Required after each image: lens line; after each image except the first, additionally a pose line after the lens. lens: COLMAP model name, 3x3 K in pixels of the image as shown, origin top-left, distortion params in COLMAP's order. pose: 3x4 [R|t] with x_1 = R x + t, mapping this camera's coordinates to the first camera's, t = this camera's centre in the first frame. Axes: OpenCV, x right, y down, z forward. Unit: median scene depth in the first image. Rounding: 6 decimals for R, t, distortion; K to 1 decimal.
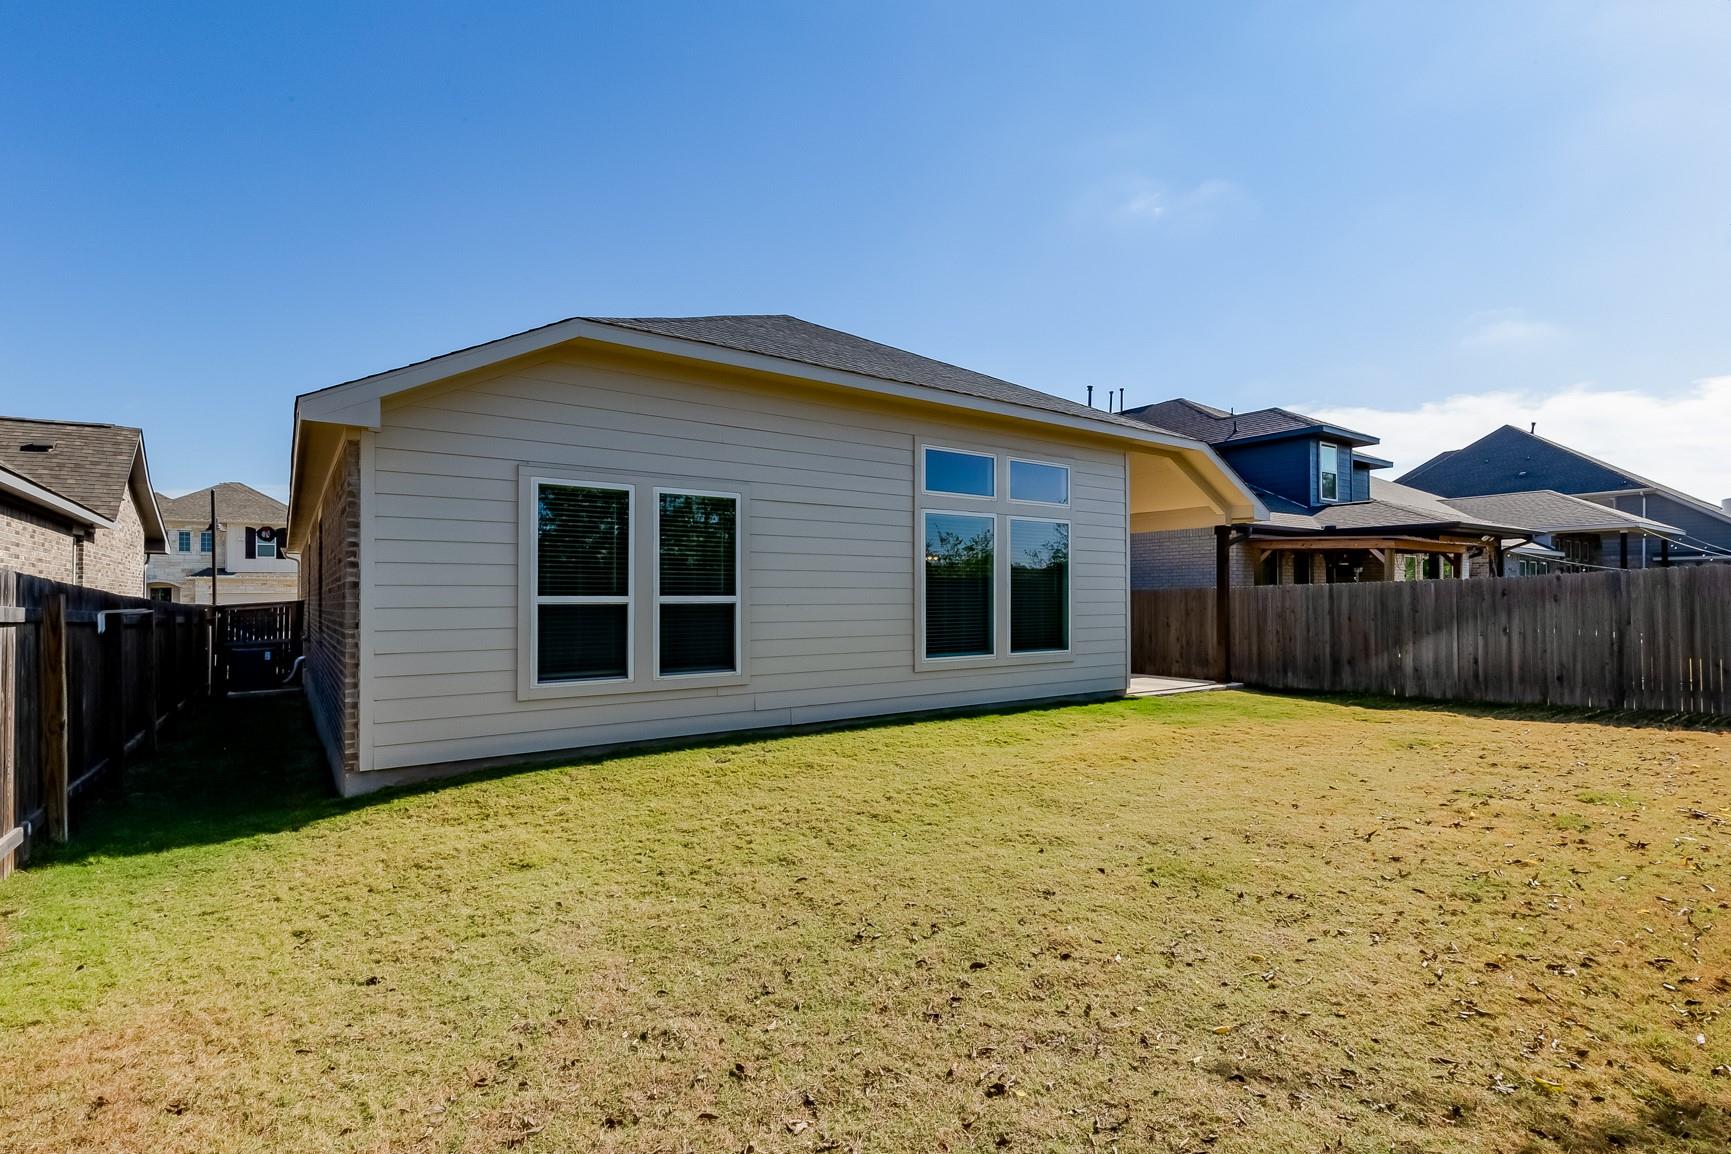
lens RADIAL K [[813.1, 0, 881.9], [0, 813.1, 573.5], [0, 0, 1]] dist [0.001378, 0.000257]
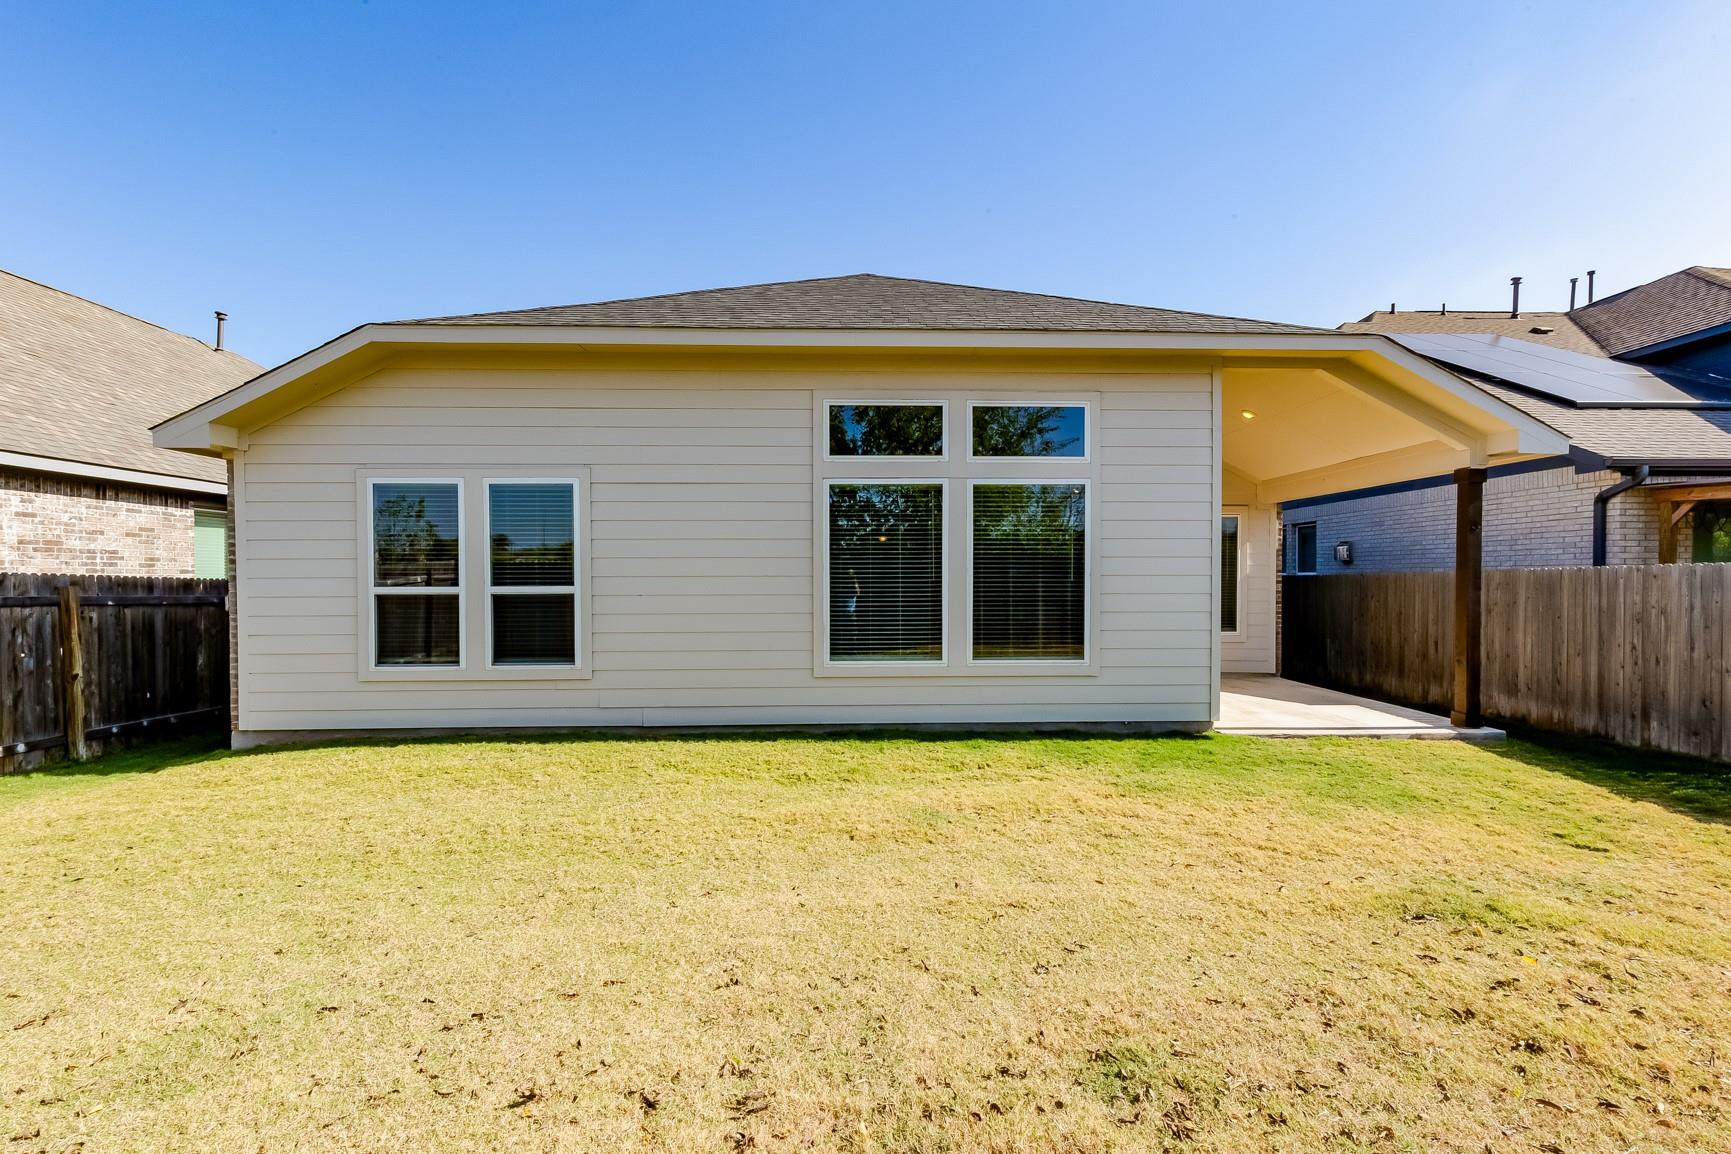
lens RADIAL K [[791.7, 0, 869.6], [0, 791.7, 579.8], [0, 0, 1]] dist [0.004536, 0.000979]
pose [[0.826406, -0.002701, -0.563067, 0.625573], [0.017890, 0.999610, 0.021461, 0.006419], [0.562790, -0.027809, 0.826132, 0.424395]]
